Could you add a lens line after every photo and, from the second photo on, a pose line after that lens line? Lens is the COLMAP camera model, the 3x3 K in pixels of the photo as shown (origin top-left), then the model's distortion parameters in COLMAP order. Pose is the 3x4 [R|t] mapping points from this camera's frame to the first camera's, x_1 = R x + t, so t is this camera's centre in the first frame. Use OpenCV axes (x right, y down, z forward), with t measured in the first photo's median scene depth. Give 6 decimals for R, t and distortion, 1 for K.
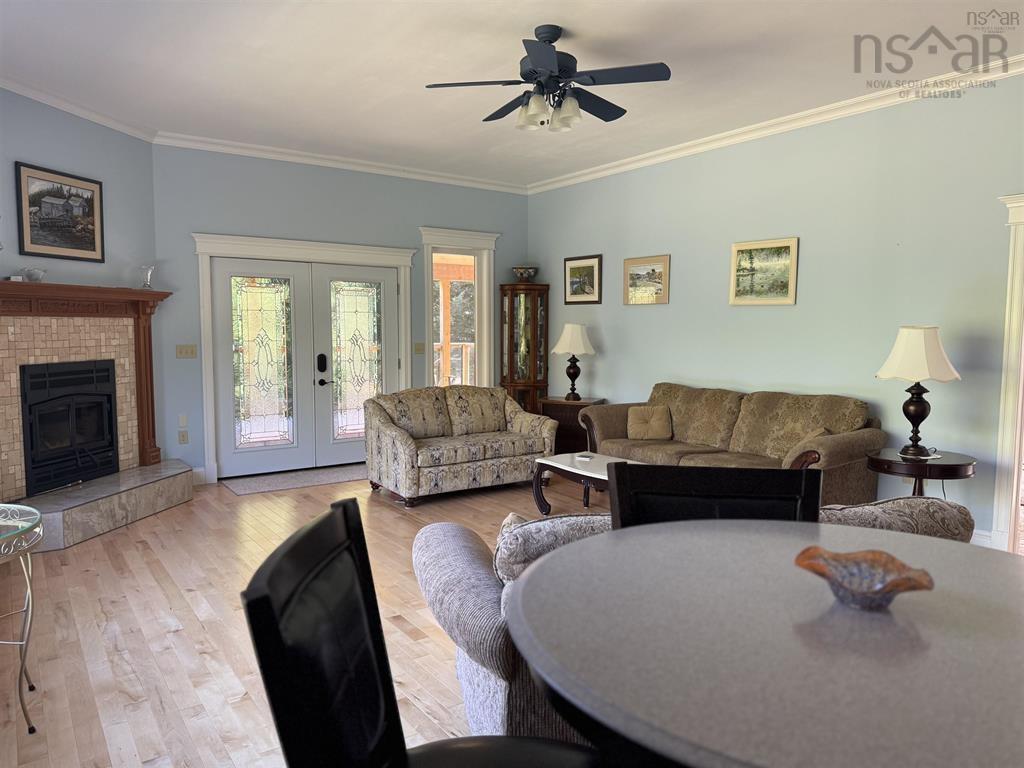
lens RADIAL K [[724.3, 0, 512.0], [0, 724.3, 384.0], [0, 0, 1]] dist [0.103522, -0.128820]
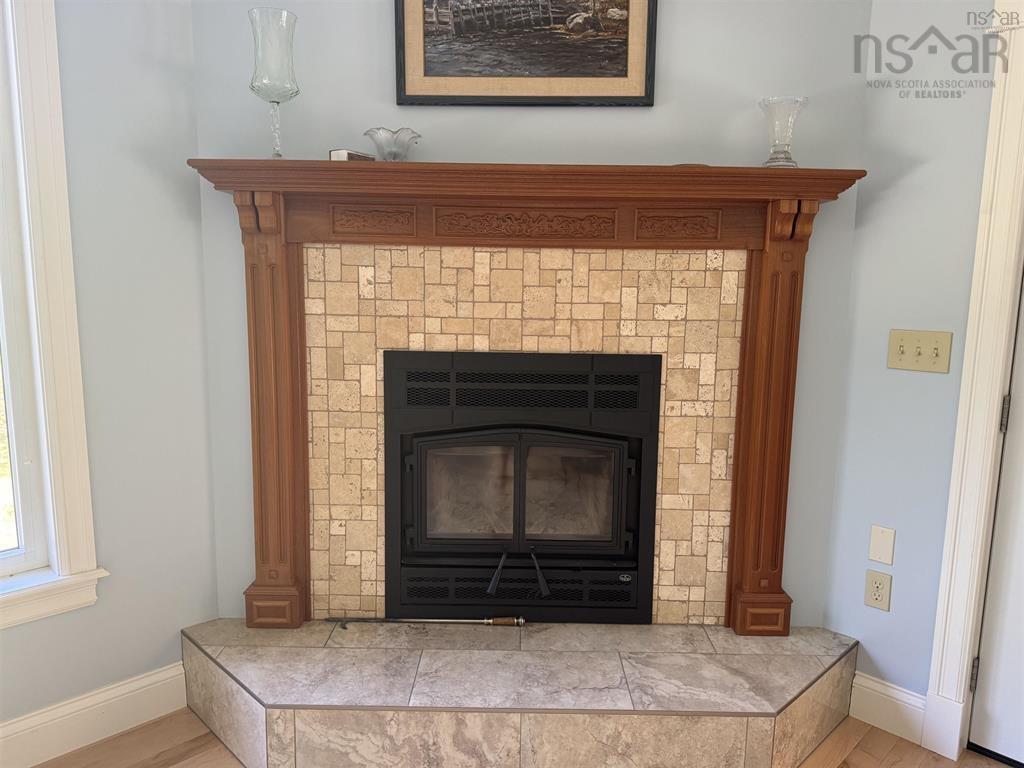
lens RADIAL K [[724.3, 0, 512.0], [0, 724.3, 384.0], [0, 0, 1]] dist [0.103522, -0.128820]
pose [[0.178434, 0.140647, -0.973848, -0.178148], [-0.095555, 0.987530, 0.125115, -0.064398], [0.979301, 0.070731, 0.189648, 0.913413]]
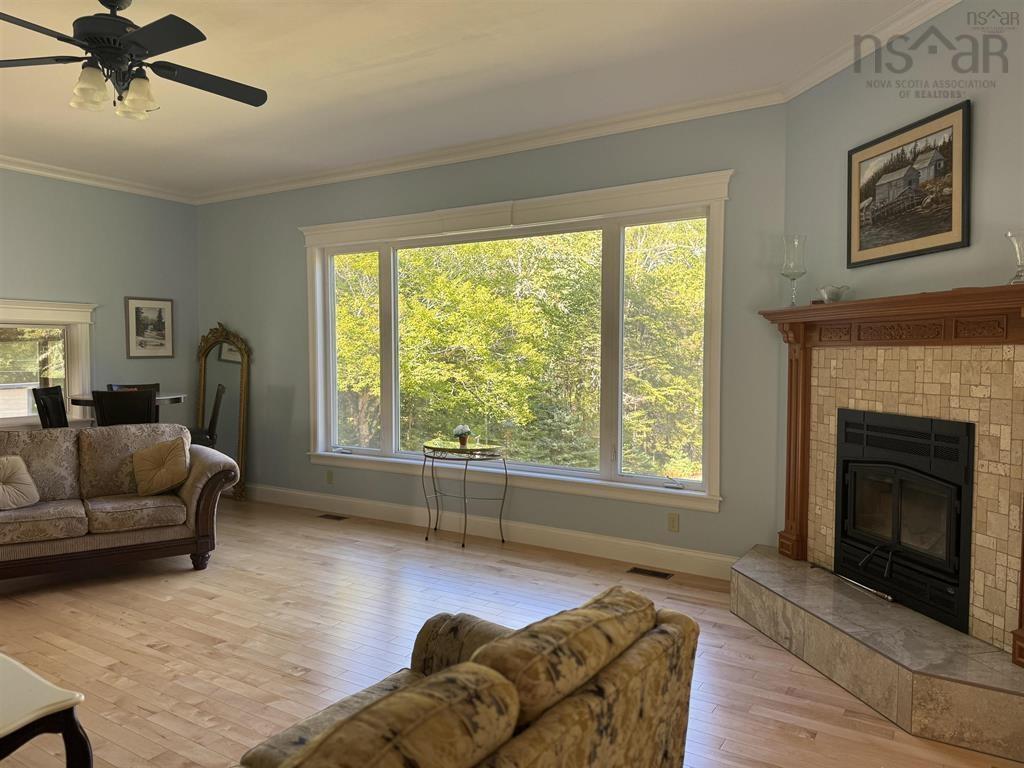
lens RADIAL K [[724.3, 0, 512.0], [0, 724.3, 384.0], [0, 0, 1]] dist [0.103522, -0.128820]
pose [[-0.923282, 0.010471, -0.383979, -0.028972], [-0.037106, 0.992522, 0.116288, -0.120225], [0.382325, 0.121615, -0.915990, 1.465201]]
